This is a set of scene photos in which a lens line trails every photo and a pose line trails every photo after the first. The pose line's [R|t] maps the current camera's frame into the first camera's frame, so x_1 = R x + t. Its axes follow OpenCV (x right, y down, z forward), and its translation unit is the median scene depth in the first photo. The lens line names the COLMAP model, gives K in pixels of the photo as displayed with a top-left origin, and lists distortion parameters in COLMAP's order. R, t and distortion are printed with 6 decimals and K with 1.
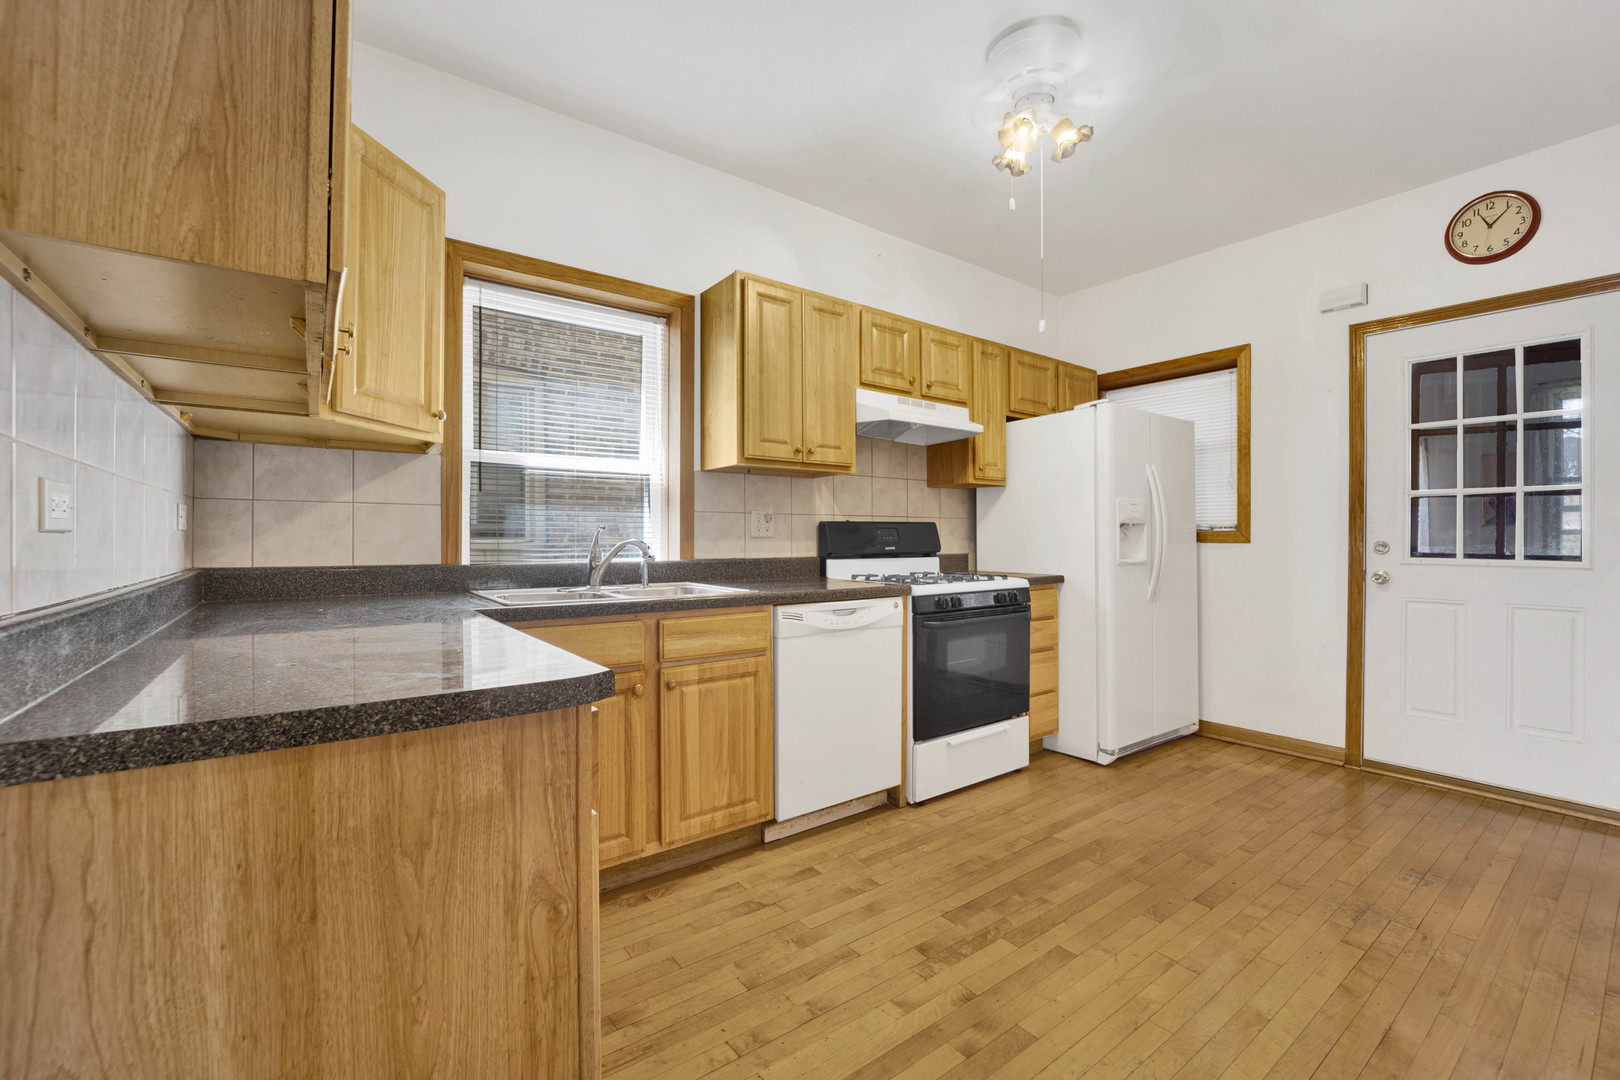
lens RADIAL K [[671.0, 0, 807.0], [0, 671.0, 531.0], [0, 0, 1]] dist [-0.021140, -0.000740]
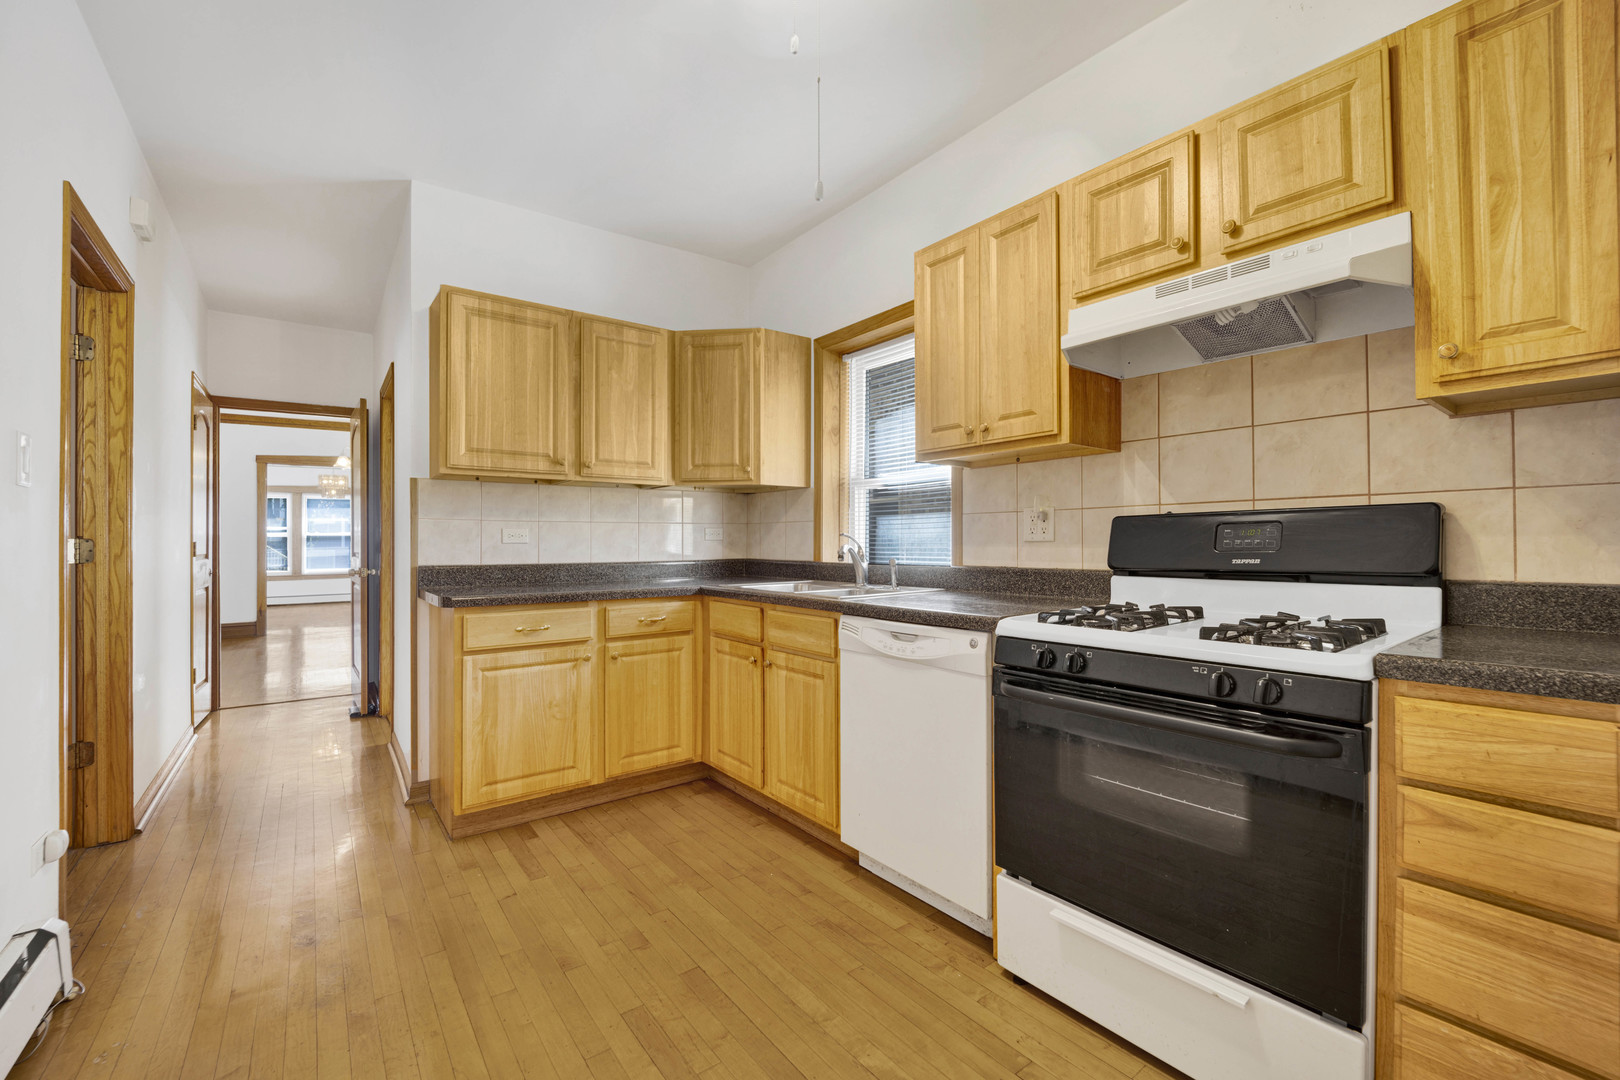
lens RADIAL K [[671.0, 0, 807.0], [0, 671.0, 531.0], [0, 0, 1]] dist [-0.021140, -0.000740]
pose [[0.005841, -0.016475, -0.999847, 0.740227], [0.018372, 0.999697, -0.016365, 0.005468], [0.999814, -0.018273, 0.006142, 0.767238]]
